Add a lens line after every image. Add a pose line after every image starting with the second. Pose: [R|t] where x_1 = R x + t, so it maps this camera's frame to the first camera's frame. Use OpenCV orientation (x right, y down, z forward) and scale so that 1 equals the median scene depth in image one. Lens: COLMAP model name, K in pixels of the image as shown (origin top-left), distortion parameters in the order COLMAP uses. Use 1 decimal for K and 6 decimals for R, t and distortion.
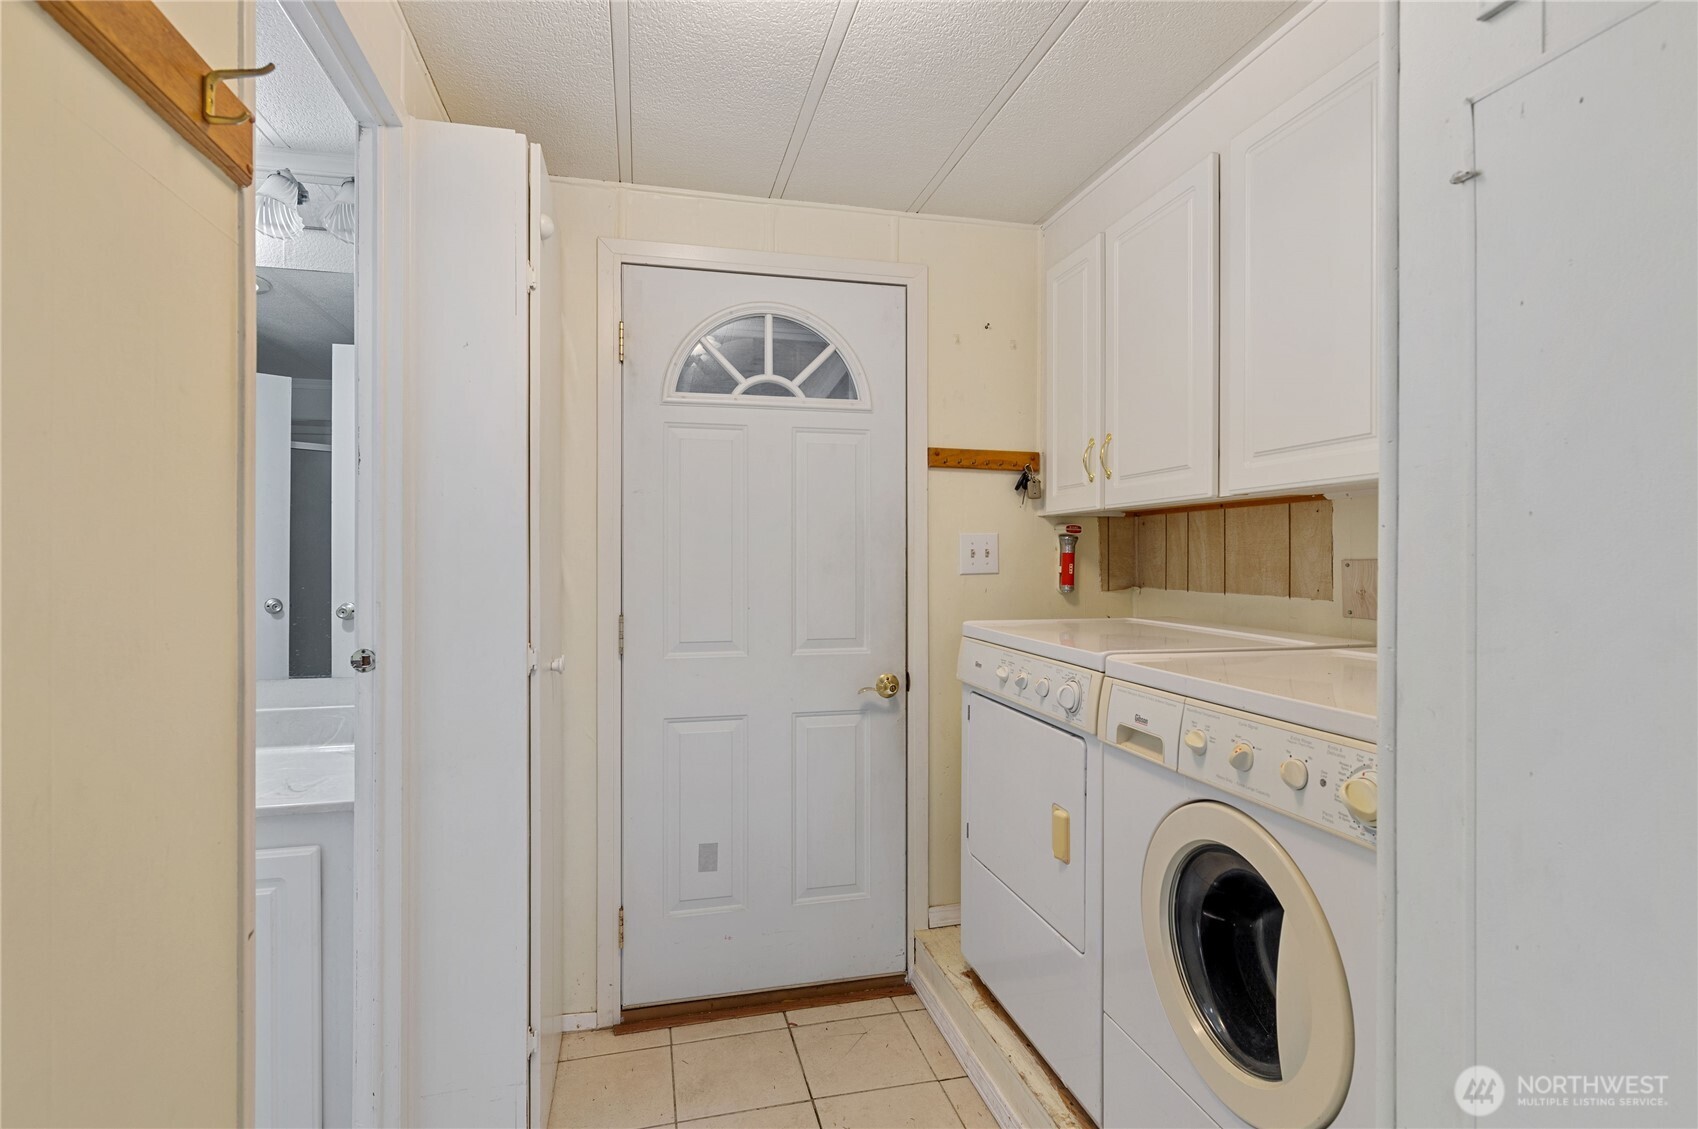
lens RADIAL K [[819.0, 0, 846.5], [0, 819.0, 561.2], [0, 0, 1]] dist [0.000135, 0.001310]
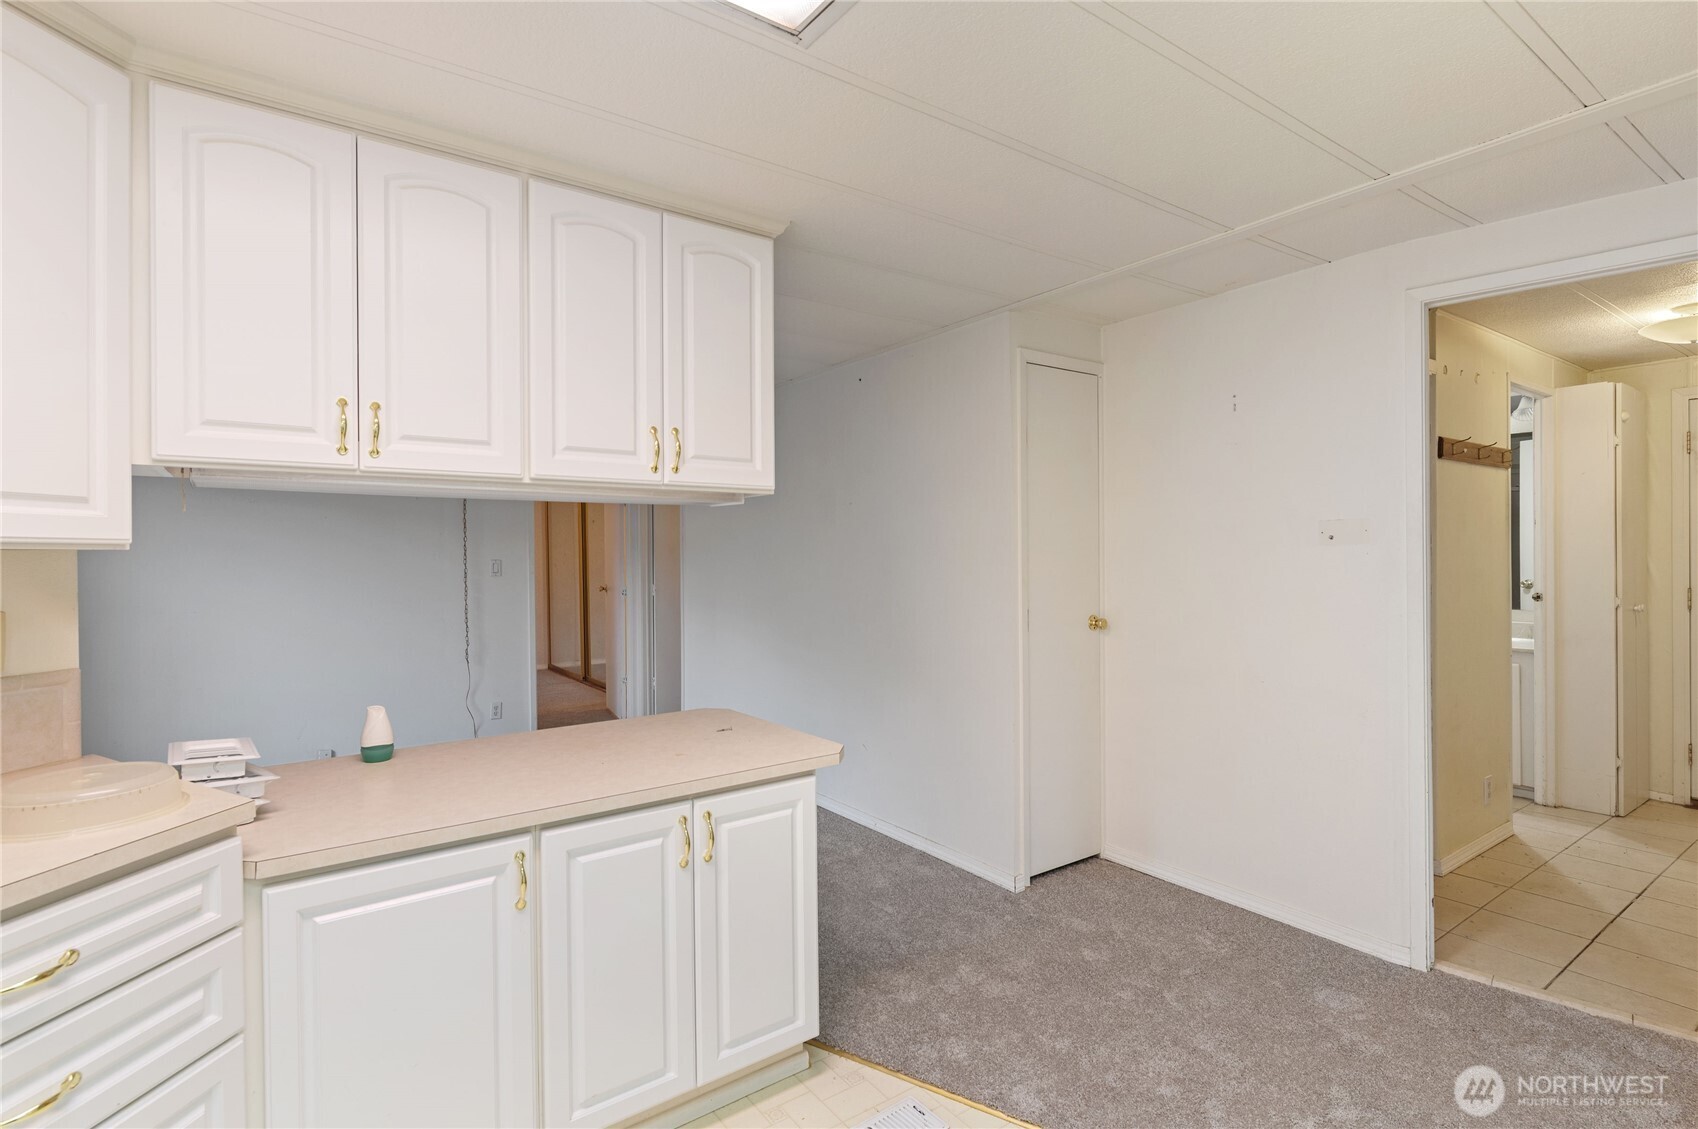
lens RADIAL K [[819.0, 0, 846.5], [0, 819.0, 561.2], [0, 0, 1]] dist [0.000135, 0.001310]
pose [[0.359765, 0.001003, -0.933042, 1.020296], [0.011985, 0.999912, 0.005696, -0.038521], [0.932966, -0.013231, 0.359721, -1.922257]]
